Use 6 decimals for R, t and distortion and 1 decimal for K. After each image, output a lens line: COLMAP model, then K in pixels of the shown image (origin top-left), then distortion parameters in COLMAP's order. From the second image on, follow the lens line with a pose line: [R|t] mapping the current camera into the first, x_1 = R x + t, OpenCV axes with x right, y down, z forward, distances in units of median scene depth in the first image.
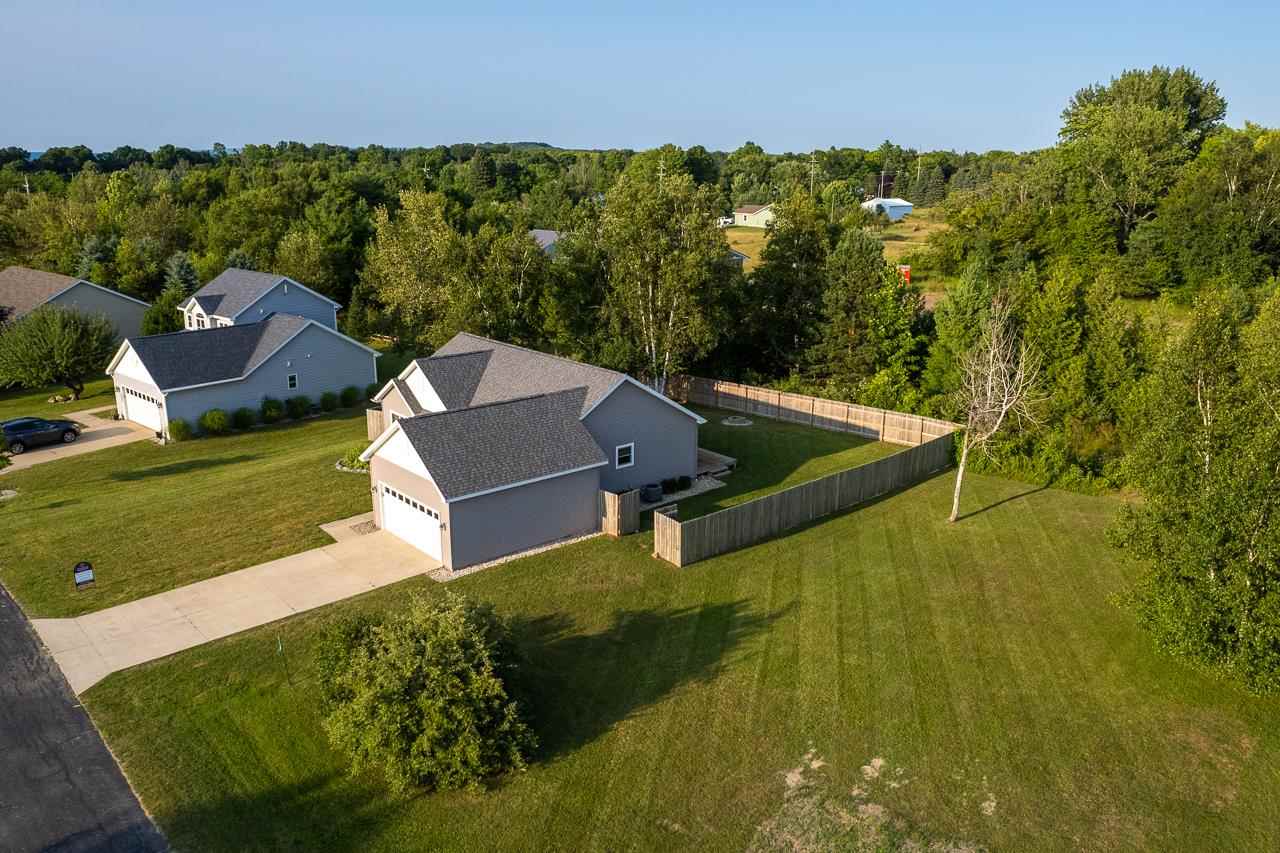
lens RADIAL K [[965.8, 0, 673.3], [0, 965.8, 419.9], [0, 0, 1]] dist [-0.075185, 0.069920]
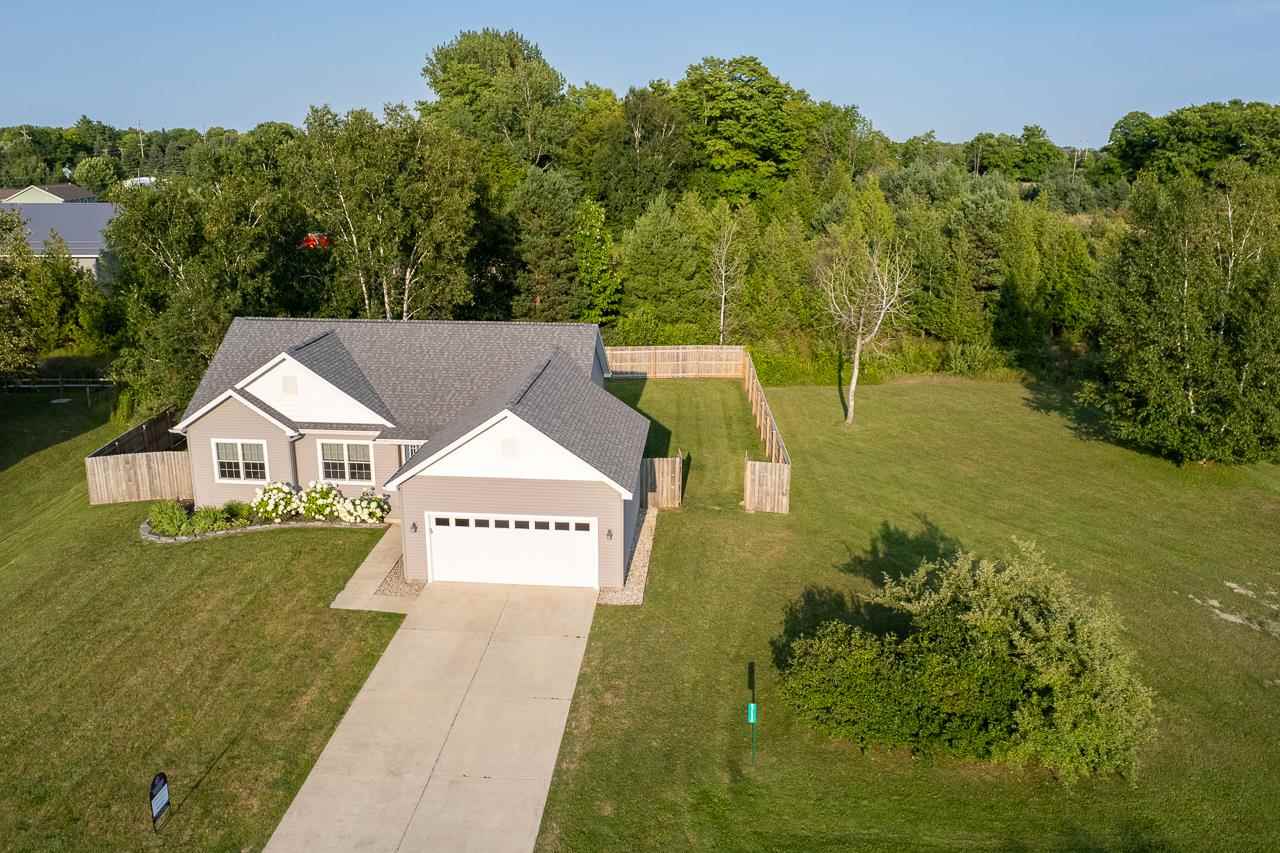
lens RADIAL K [[995.4, 0, 606.2], [0, 995.4, 429.4], [0, 0, 1]] dist [-0.044860, 0.002126]
pose [[0.748924, -0.193997, 0.633623, -0.655926], [0.180842, 0.979726, 0.086215, -0.033067], [-0.637503, 0.050017, 0.768823, 0.369709]]
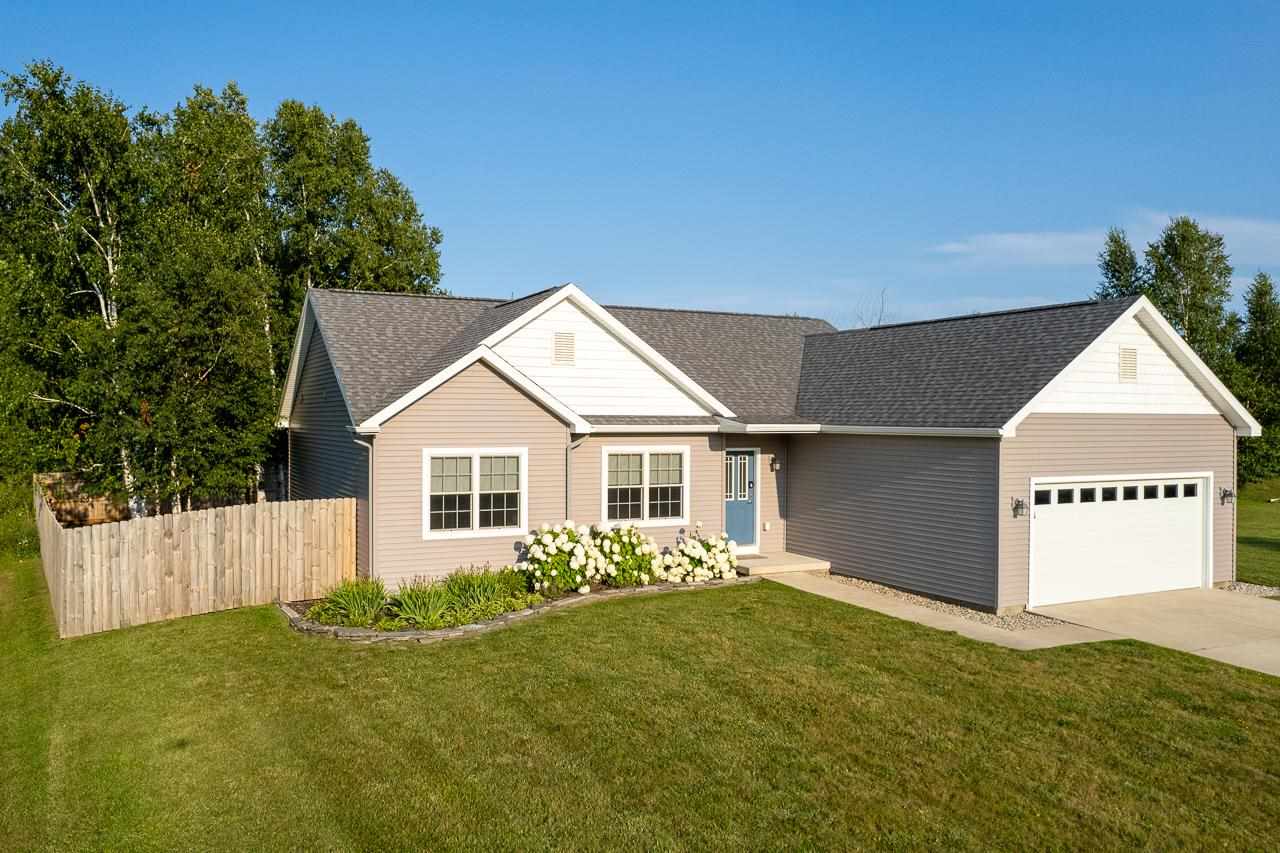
lens RADIAL K [[962.7, 0, 538.9], [0, 962.7, 423.0], [0, 0, 1]] dist [-0.044386, 0.003808]
pose [[0.332164, -0.017182, 0.943065, -0.756681], [0.245566, 0.966930, -0.068876, 0.017756], [-0.910694, 0.254463, 0.325398, 1.061648]]
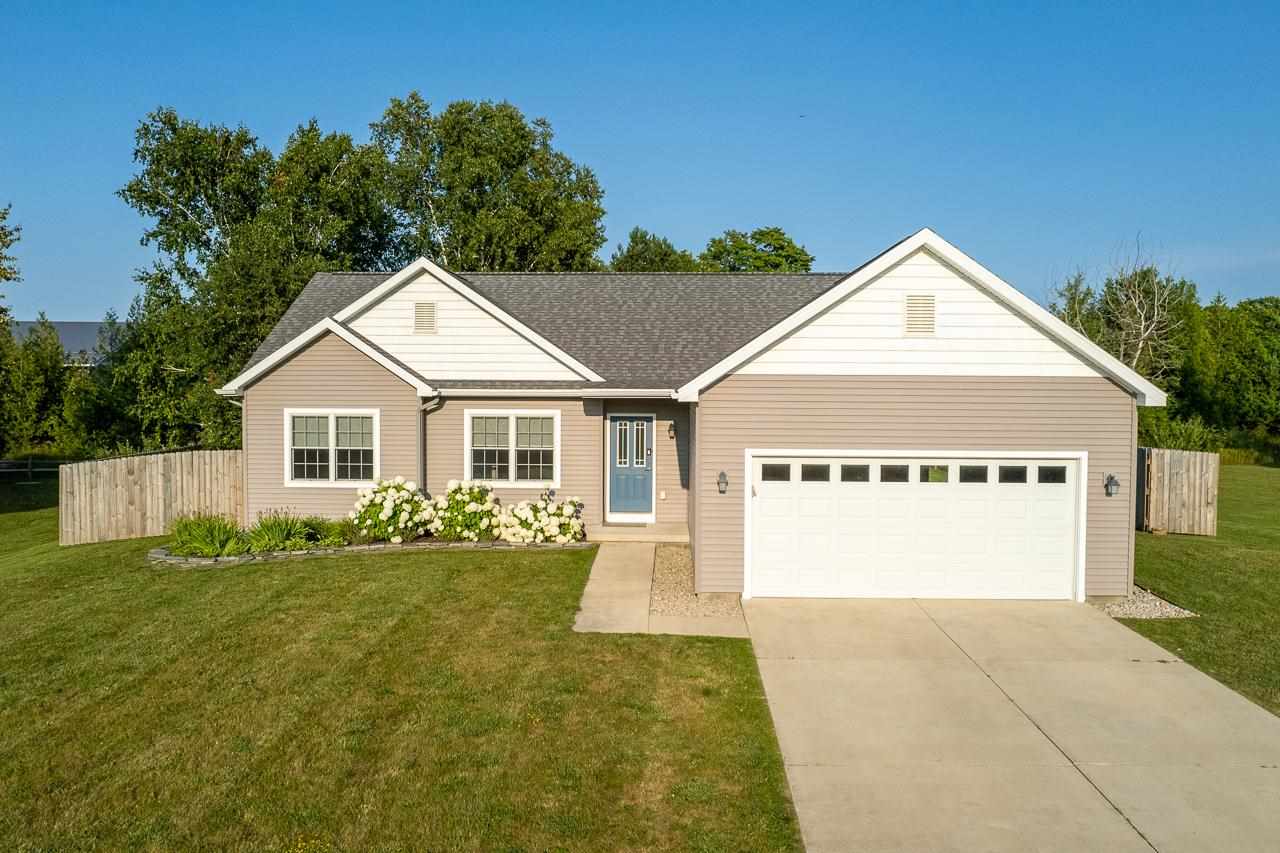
lens RADIAL K [[952.3, 0, 615.4], [0, 952.3, 424.0], [0, 0, 1]] dist [-0.067908, 0.063937]
pose [[0.715811, -0.037758, 0.697272, -0.589343], [0.185750, 0.972857, -0.138007, 0.093942], [-0.673135, 0.228306, 0.703396, 0.792161]]
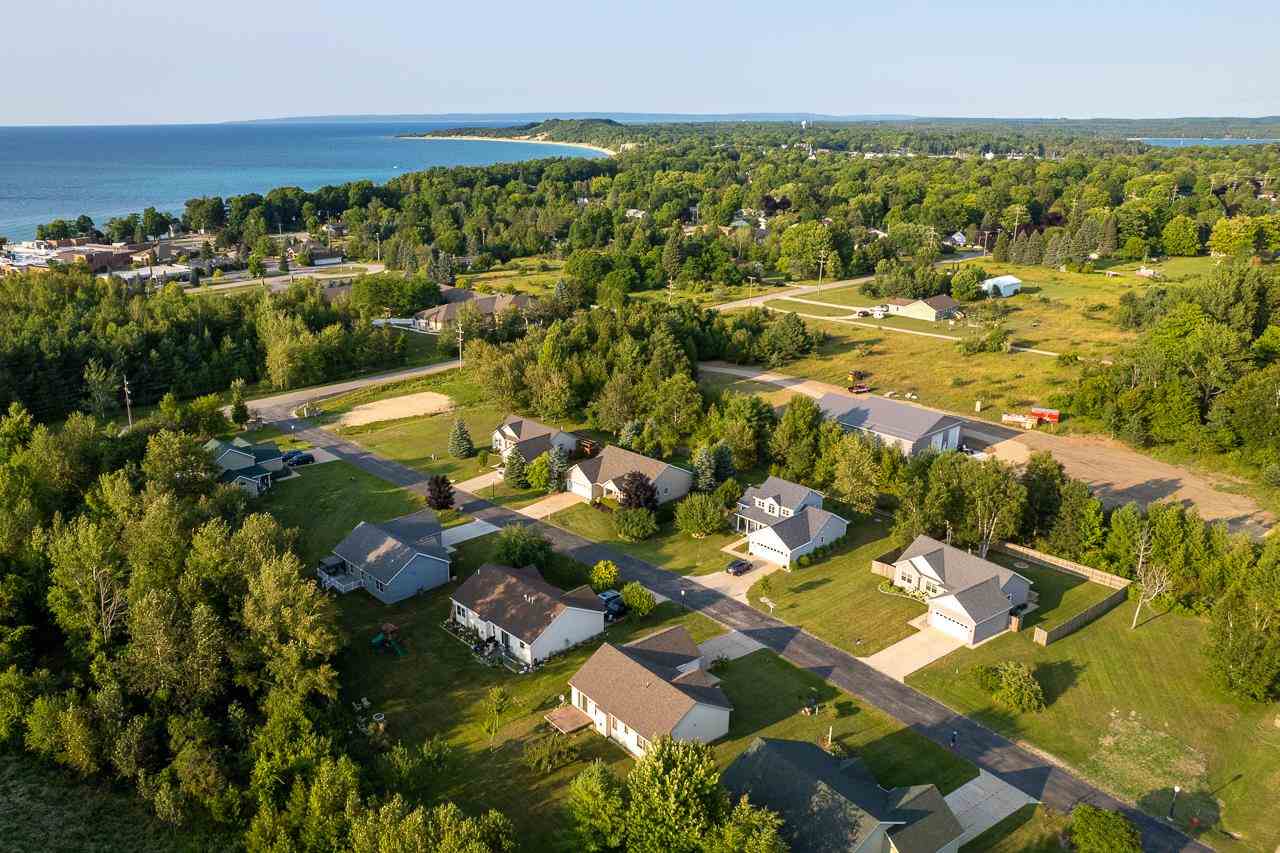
lens RADIAL K [[900.9, 0, 618.6], [0, 900.9, 430.4], [0, 0, 1]] dist [-0.073585, 0.066678]
pose [[0.990828, 0.027699, -0.132258, -0.925522], [-0.022400, 0.998892, 0.041387, -0.581433], [0.133258, -0.038045, 0.990351, -1.828028]]
